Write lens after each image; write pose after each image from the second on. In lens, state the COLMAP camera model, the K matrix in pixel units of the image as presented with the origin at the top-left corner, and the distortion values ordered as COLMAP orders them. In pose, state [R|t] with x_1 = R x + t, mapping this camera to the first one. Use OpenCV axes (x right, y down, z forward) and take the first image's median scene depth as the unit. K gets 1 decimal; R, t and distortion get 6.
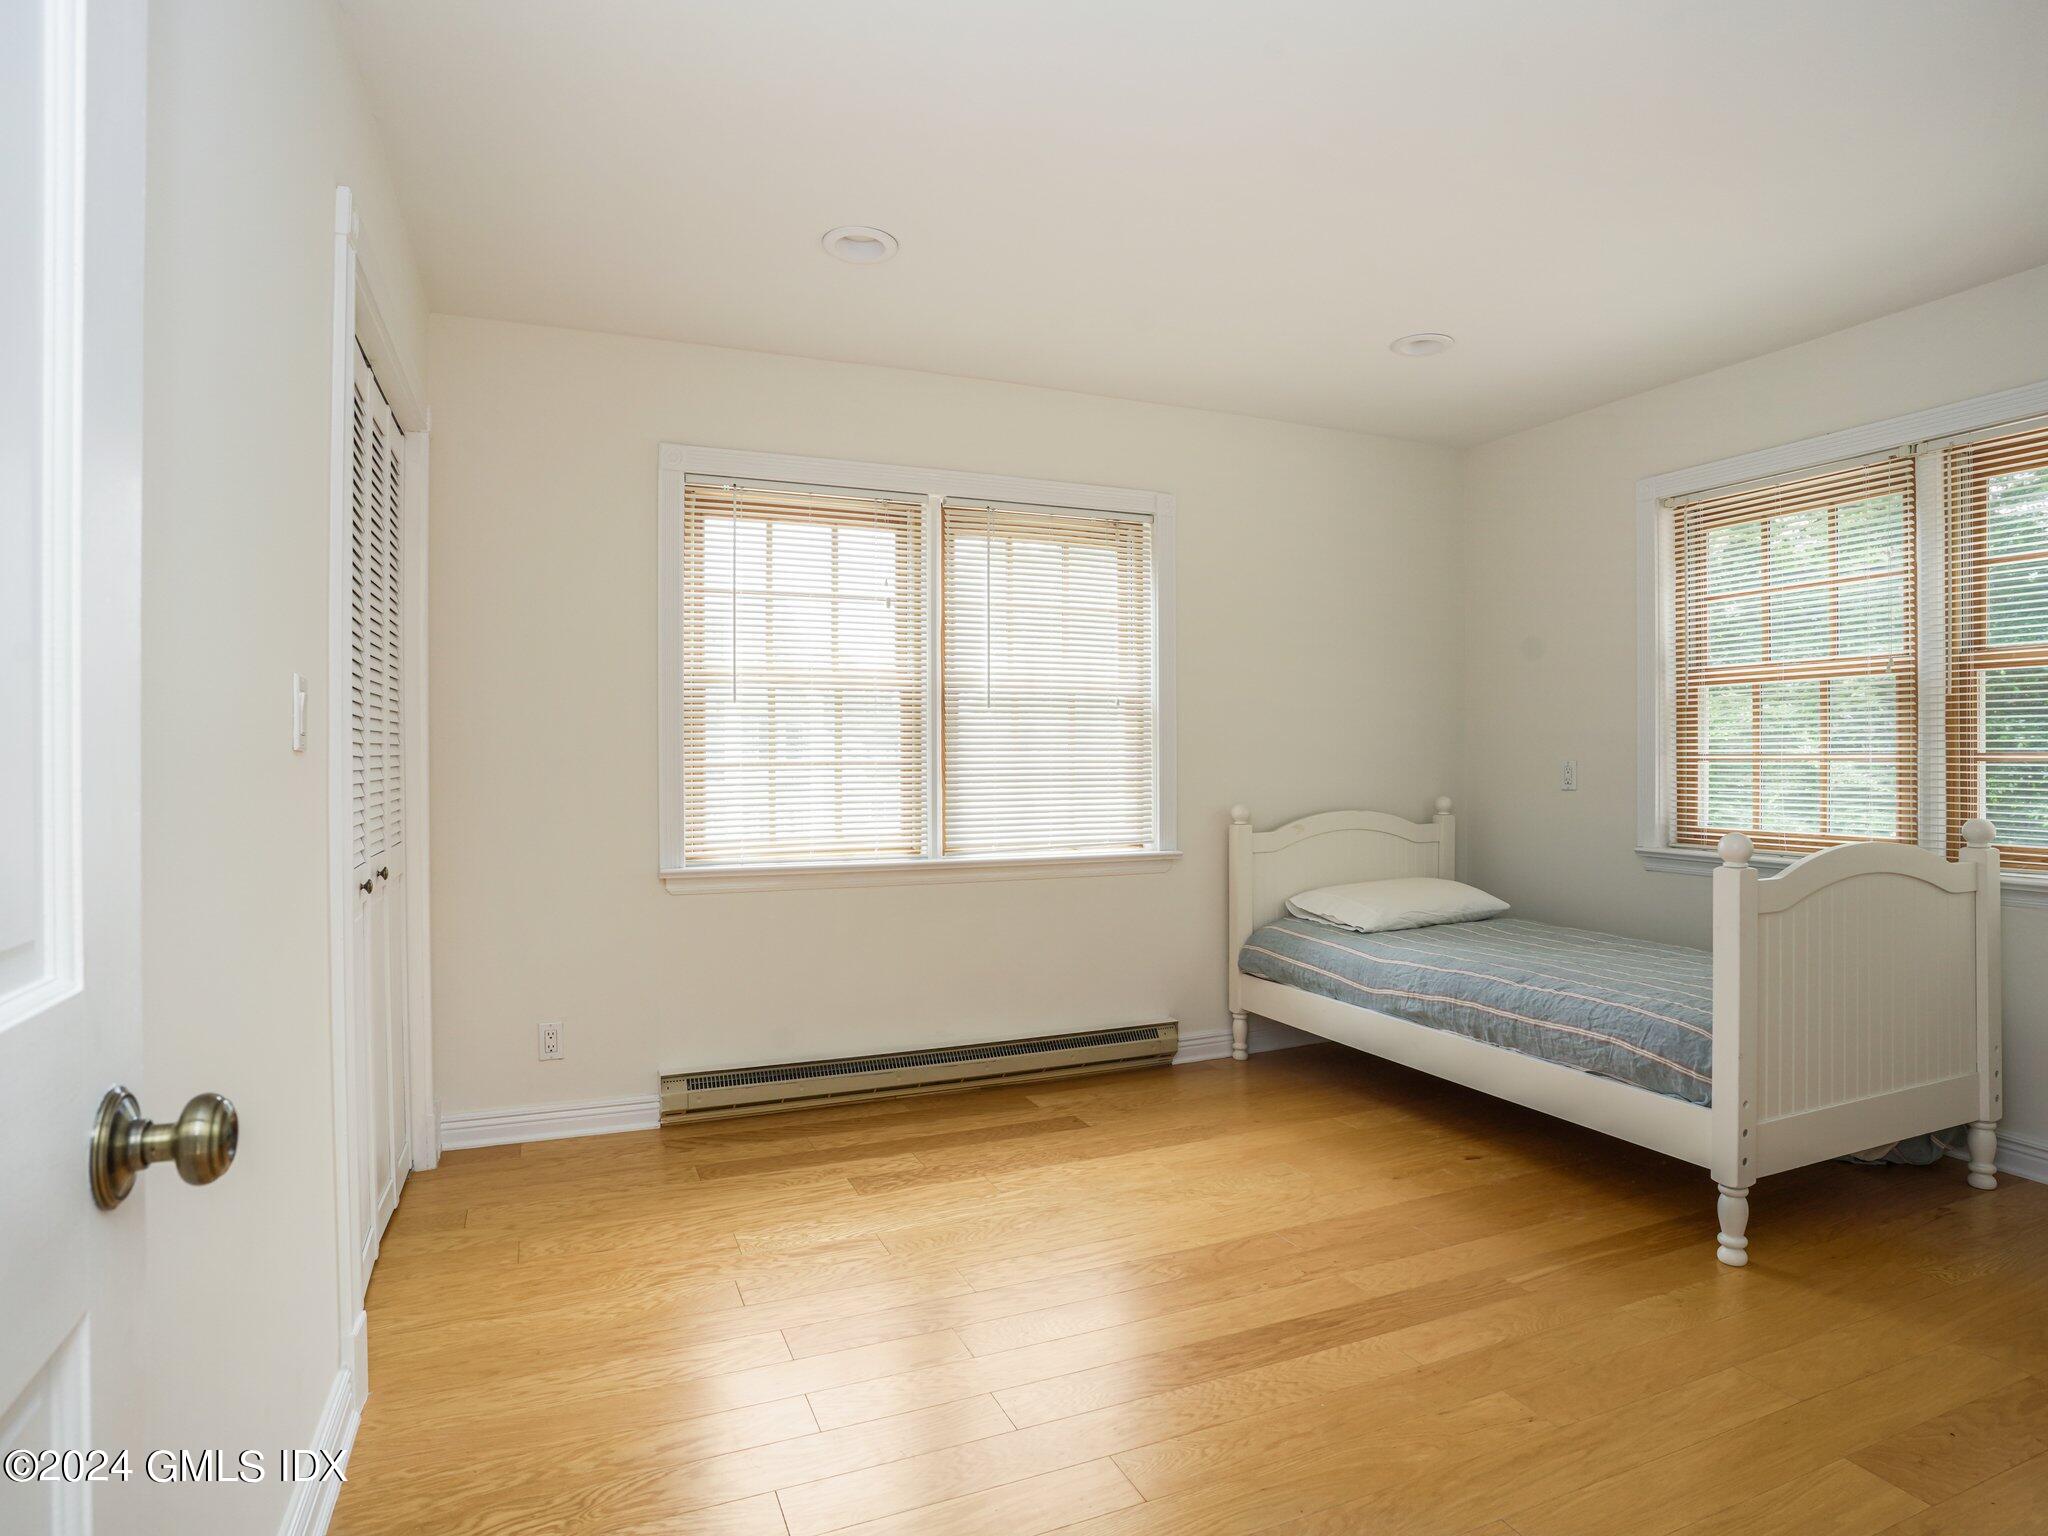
lens RADIAL K [[1133.7, 0, 1026.9], [0, 1133.7, 759.1], [0, 0, 1]] dist [-0.085402, 0.040615]
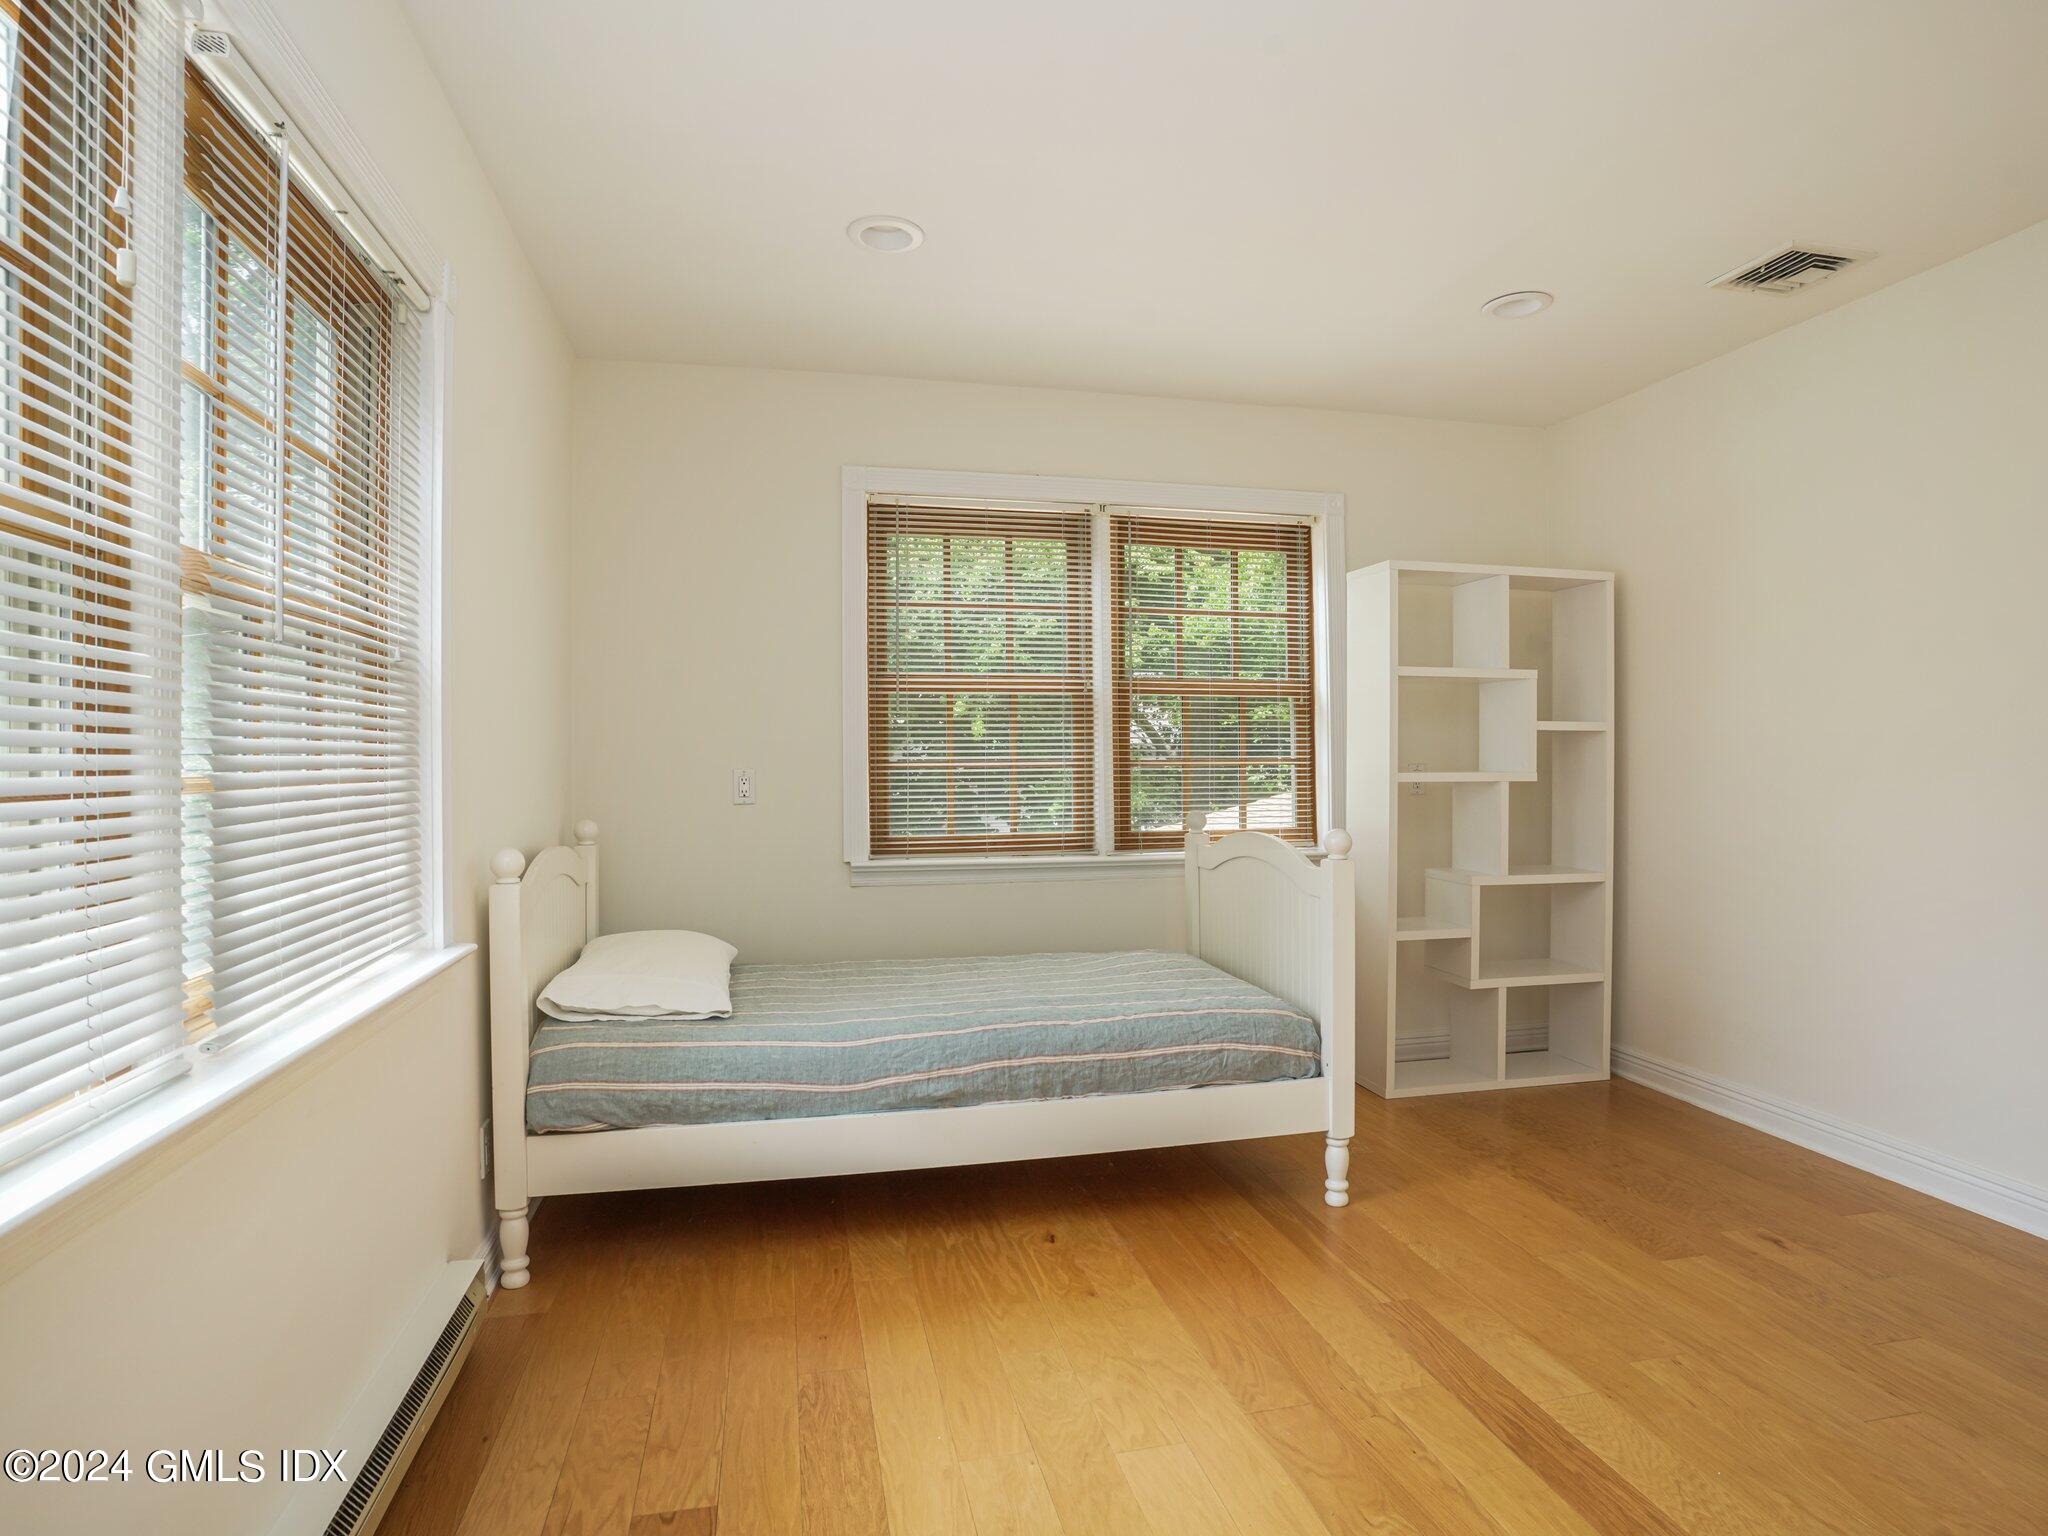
lens RADIAL K [[1133.7, 0, 1026.9], [0, 1133.7, 759.1], [0, 0, 1]] dist [-0.085402, 0.040615]
pose [[0.178083, 0.003458, 0.984009, -0.414543], [0.003539, 0.999985, -0.004154, -0.002991], [-0.984009, 0.004222, 0.178069, 0.806683]]
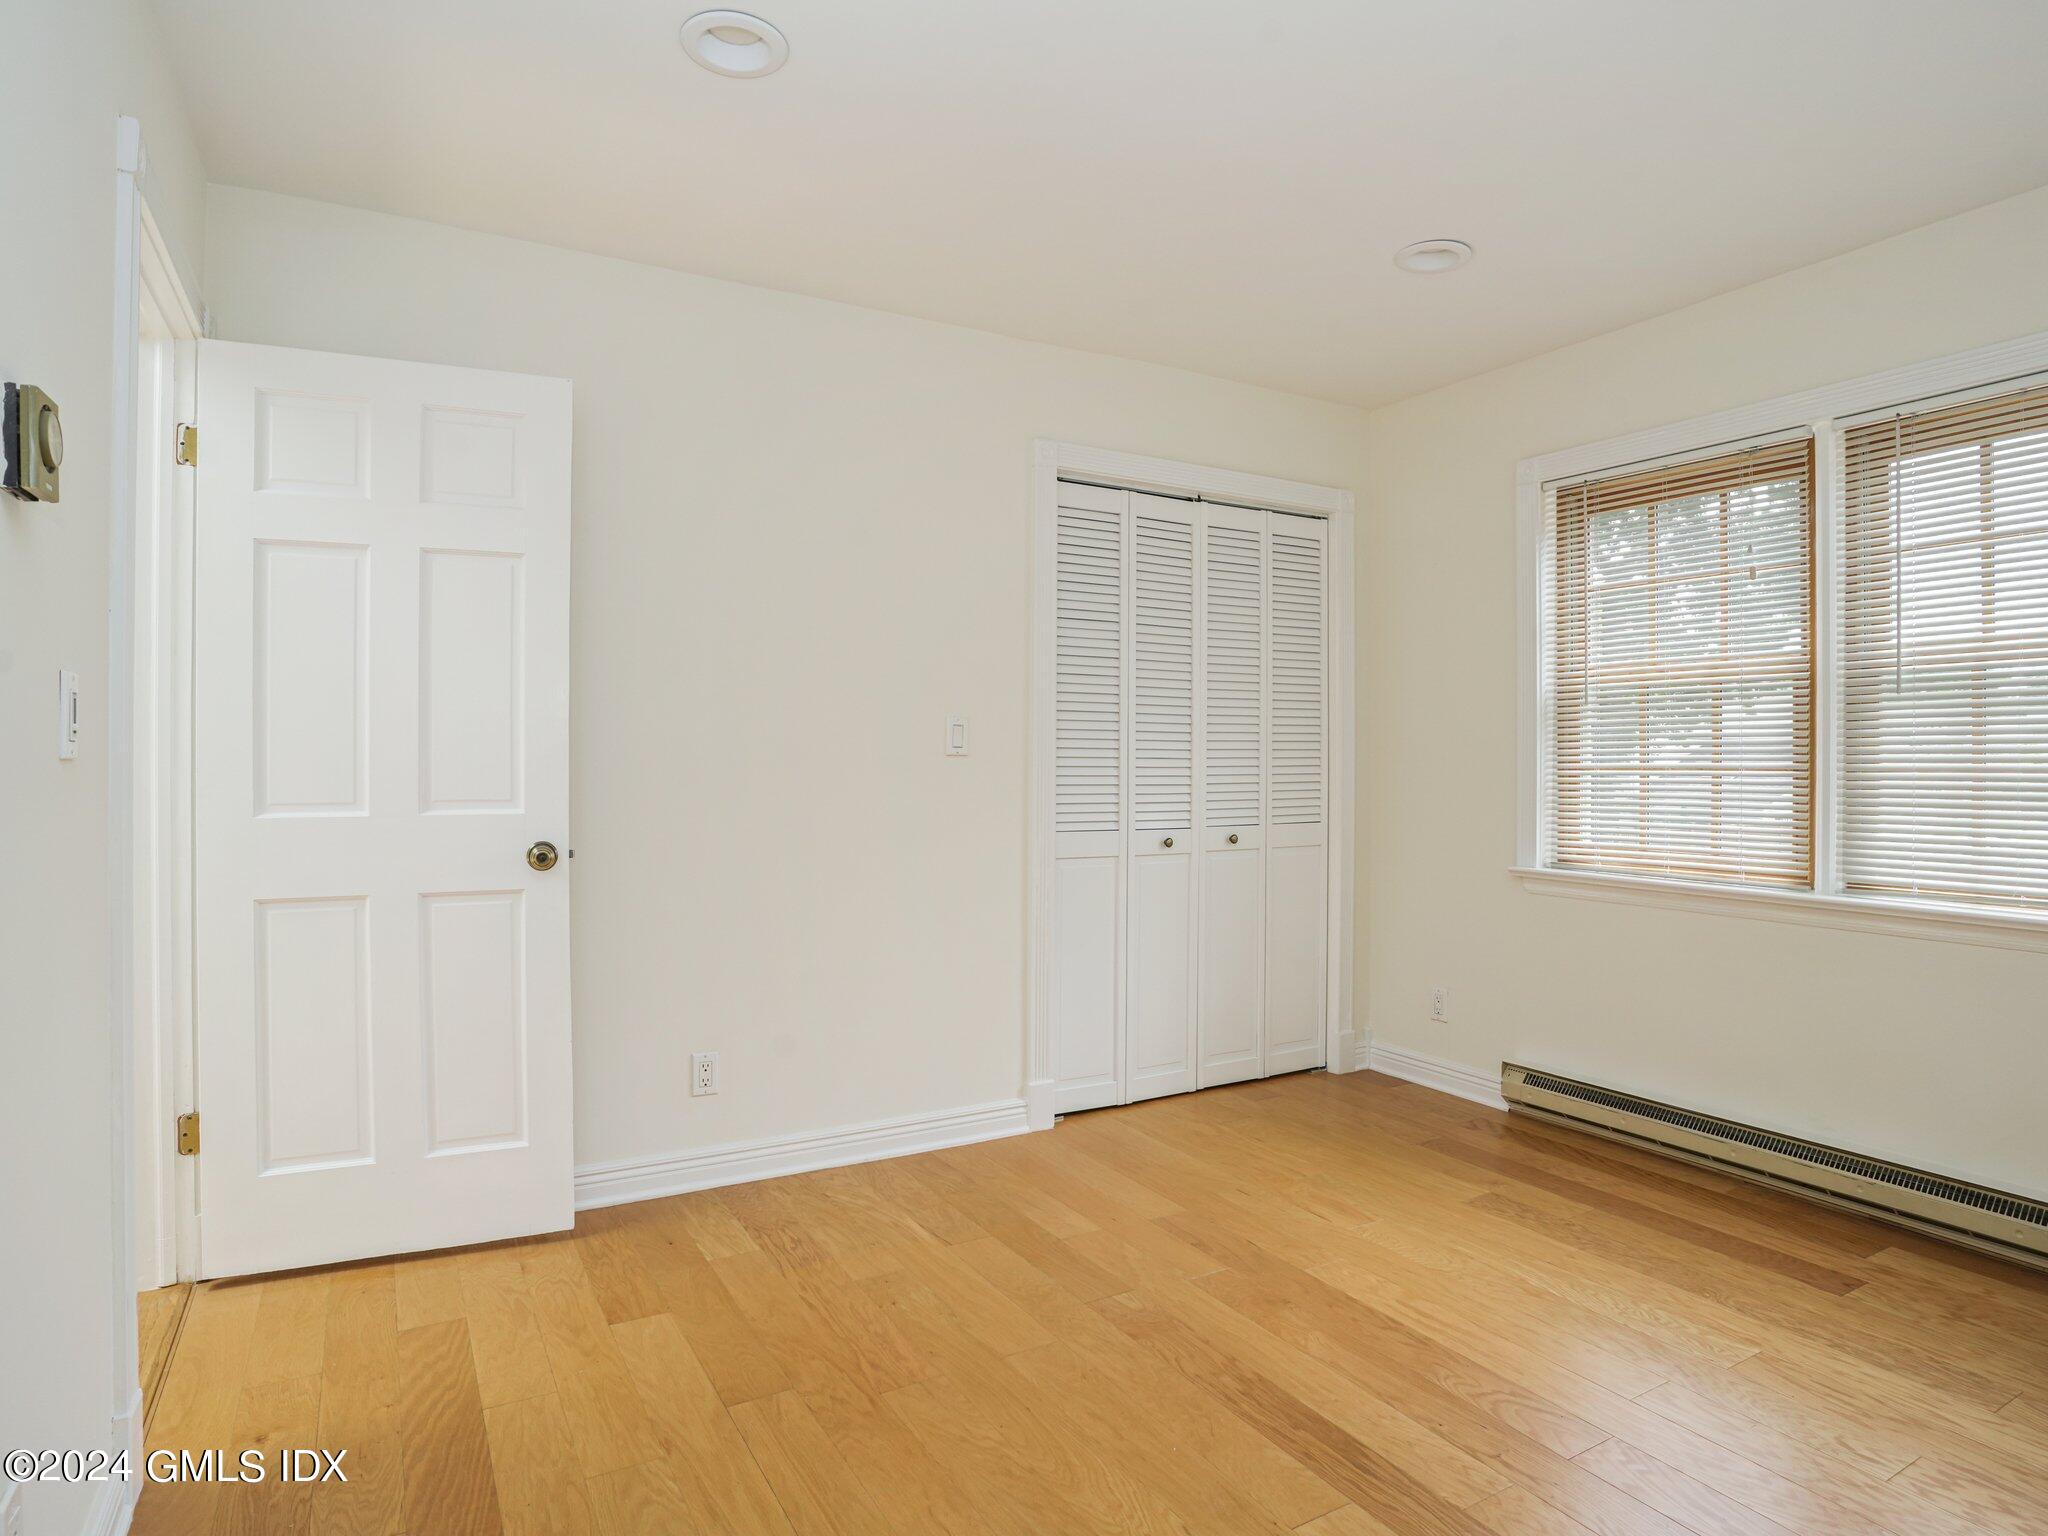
lens RADIAL K [[1149.9, 0, 1037.4], [0, 1149.9, 745.9], [0, 0, 1]] dist [-0.080397, 0.040338]
pose [[0.129941, -0.006462, -0.991501, 0.699908], [-0.001071, 0.999977, -0.006657, -0.008224], [0.991521, 0.001927, 0.129931, 0.434619]]
